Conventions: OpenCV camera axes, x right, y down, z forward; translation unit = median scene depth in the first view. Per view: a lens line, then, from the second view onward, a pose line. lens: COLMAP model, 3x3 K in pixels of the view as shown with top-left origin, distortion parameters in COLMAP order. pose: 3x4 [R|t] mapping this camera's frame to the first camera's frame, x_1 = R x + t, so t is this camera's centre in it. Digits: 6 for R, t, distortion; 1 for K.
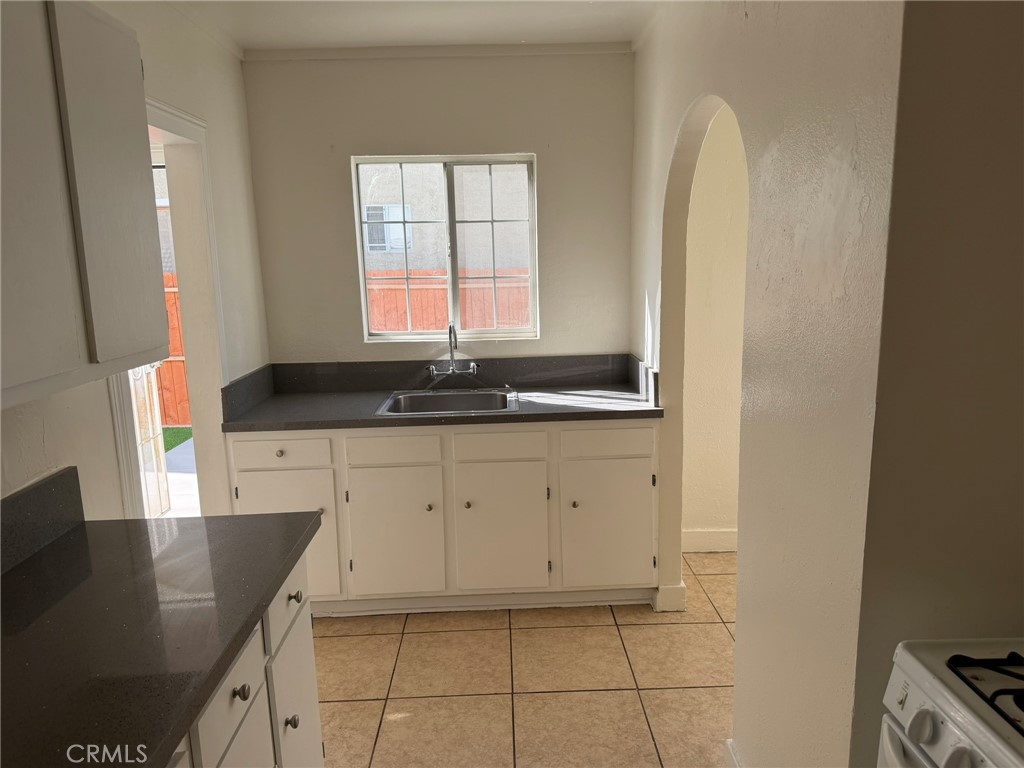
lens RADIAL K [[719.6, 0, 510.9], [0, 719.6, 402.0], [0, 0, 1]] dist [0.163411, -0.253533]
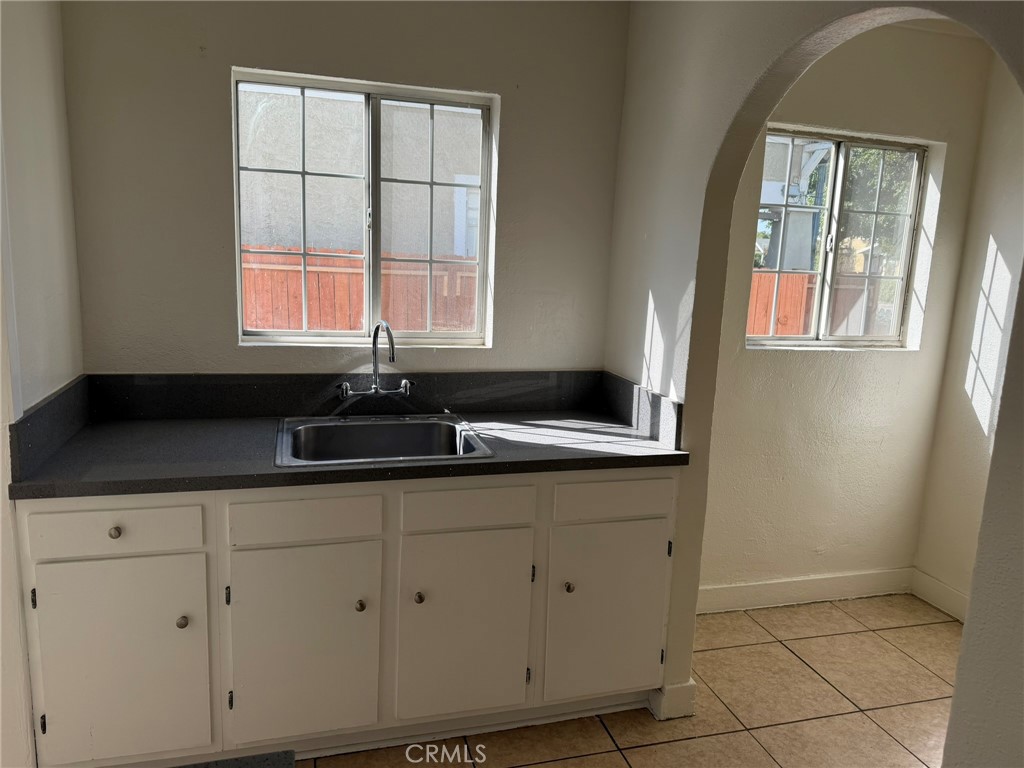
lens RADIAL K [[725.5, 0, 509.3], [0, 725.5, 397.9], [0, 0, 1]] dist [0.067773, -0.103920]
pose [[0.968641, 0.015065, 0.248009, -0.129840], [-0.014998, 0.999885, -0.002160, -0.036422], [-0.248013, -0.001628, 0.968755, 0.285738]]
